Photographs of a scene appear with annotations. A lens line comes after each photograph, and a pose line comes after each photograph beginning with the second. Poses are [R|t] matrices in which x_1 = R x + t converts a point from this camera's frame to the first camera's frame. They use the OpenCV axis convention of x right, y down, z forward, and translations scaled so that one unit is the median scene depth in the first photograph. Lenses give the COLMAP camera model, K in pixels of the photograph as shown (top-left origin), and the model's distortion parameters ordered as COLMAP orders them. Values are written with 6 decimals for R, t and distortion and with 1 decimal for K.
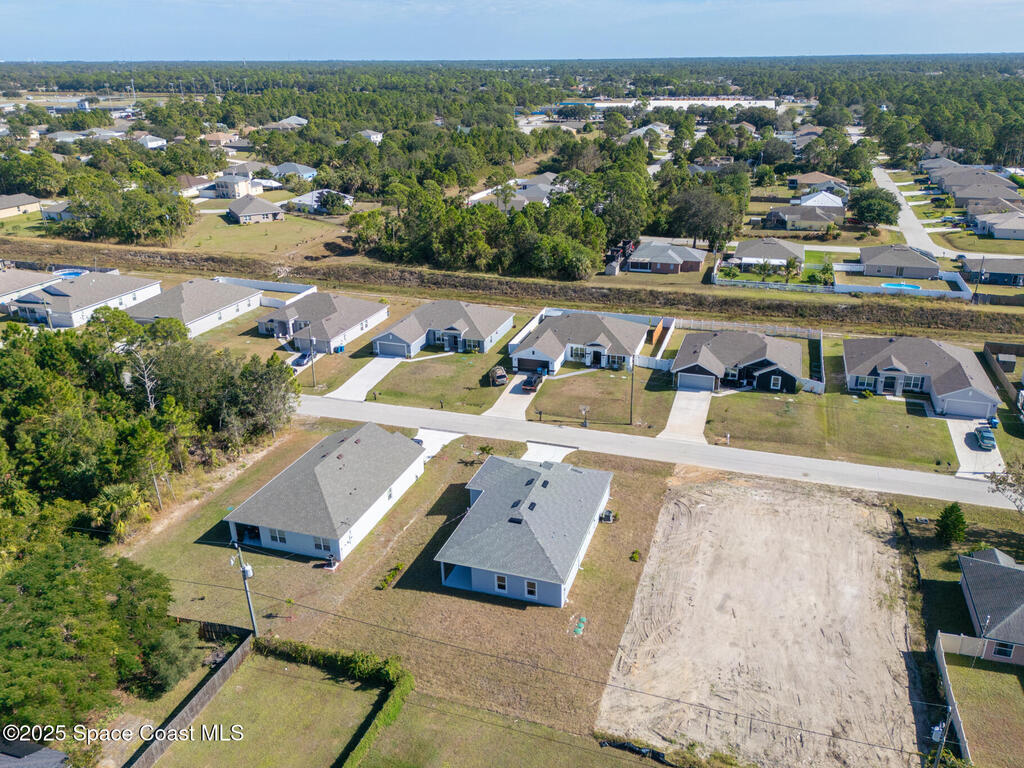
lens RADIAL K [[766.6, 0, 539.1], [0, 766.6, 380.5], [0, 0, 1]] dist [0.091100, -0.108872]
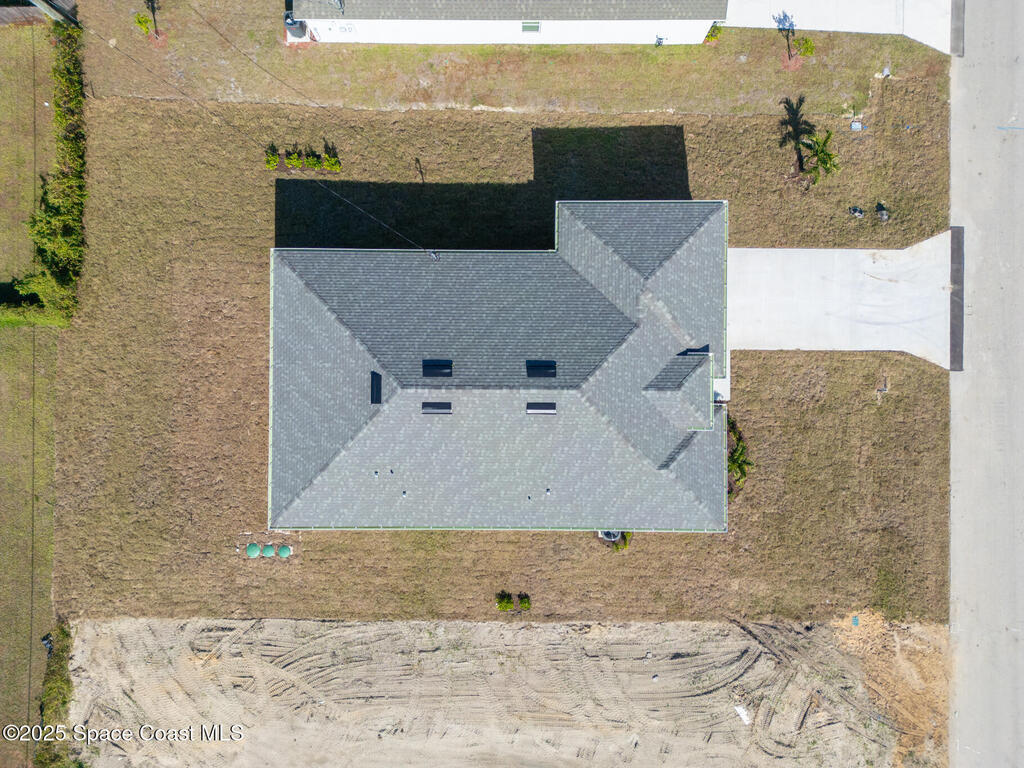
lens RADIAL K [[712.7, 0, 512.0], [0, 712.7, 384.0], [0, 0, 1]] dist [0.077578, -0.077029]
pose [[0.293865, 0.955838, 0.004196, -0.007045], [-0.364722, 0.108071, 0.924824, -0.134345], [0.883528, -0.273304, 0.380373, 0.543434]]
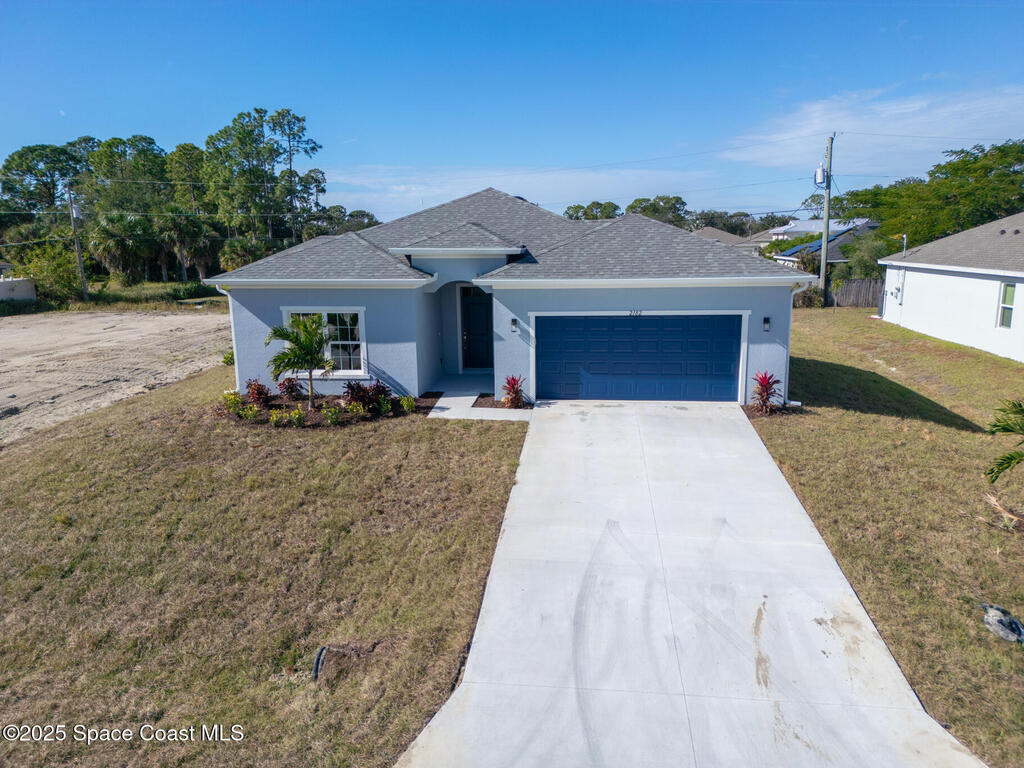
lens RADIAL K [[712.7, 0, 512.0], [0, 712.7, 384.0], [0, 0, 1]] dist [0.077578, -0.077029]
pose [[-0.983016, 0.057830, -0.174172, 0.033086], [-0.049822, 0.829321, 0.556548, 0.016669], [0.176629, 0.555773, -0.812354, 0.838460]]
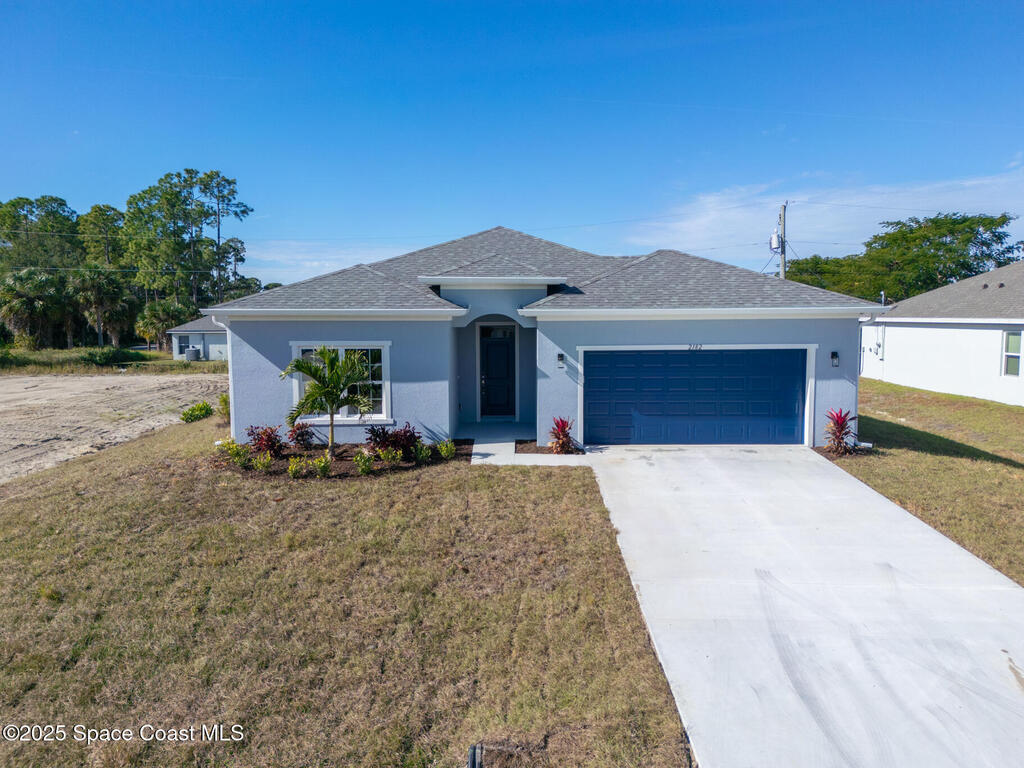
lens RADIAL K [[719.6, 0, 512.0], [0, 719.6, 384.0], [0, 0, 1]] dist [0.074726, -0.072858]
pose [[-0.955550, 0.041377, -0.291912, 0.053704], [-0.101470, 0.883463, 0.457381, 0.031895], [0.276819, 0.466671, -0.839994, 0.823948]]
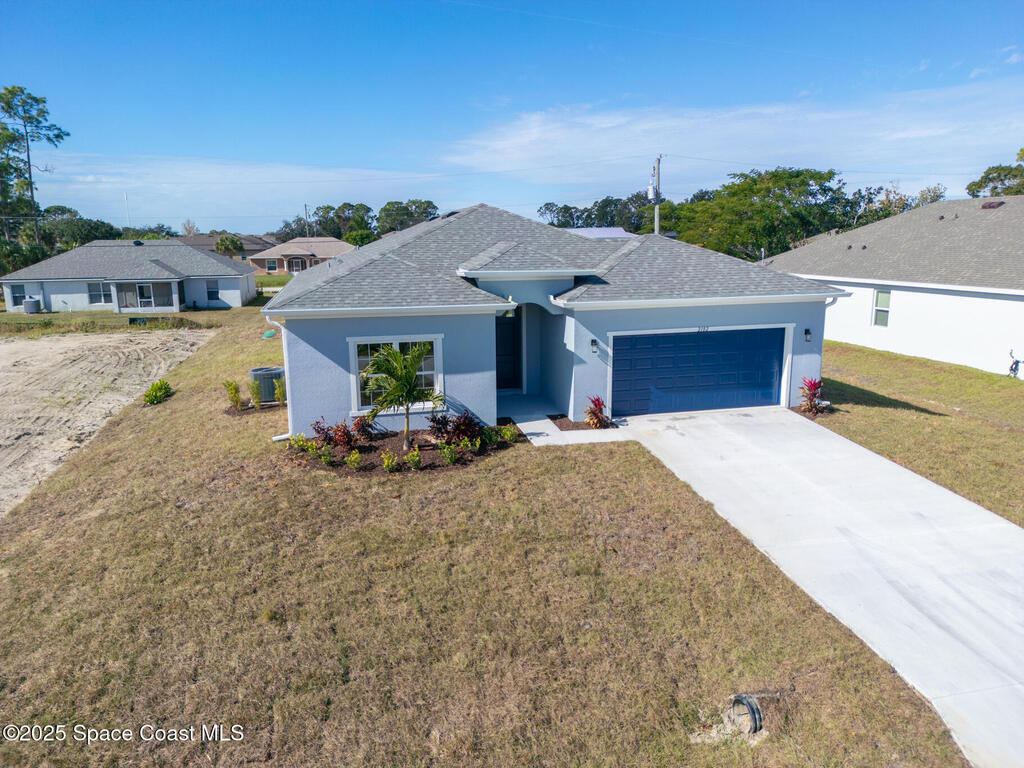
lens RADIAL K [[712.7, 0, 512.0], [0, 712.7, 384.0], [0, 0, 1]] dist [0.077578, -0.077029]
pose [[-0.854271, 0.120583, -0.505650, 0.095680], [-0.185162, 0.838338, 0.512742, 0.022135], [0.485733, 0.531648, -0.693840, 0.811525]]
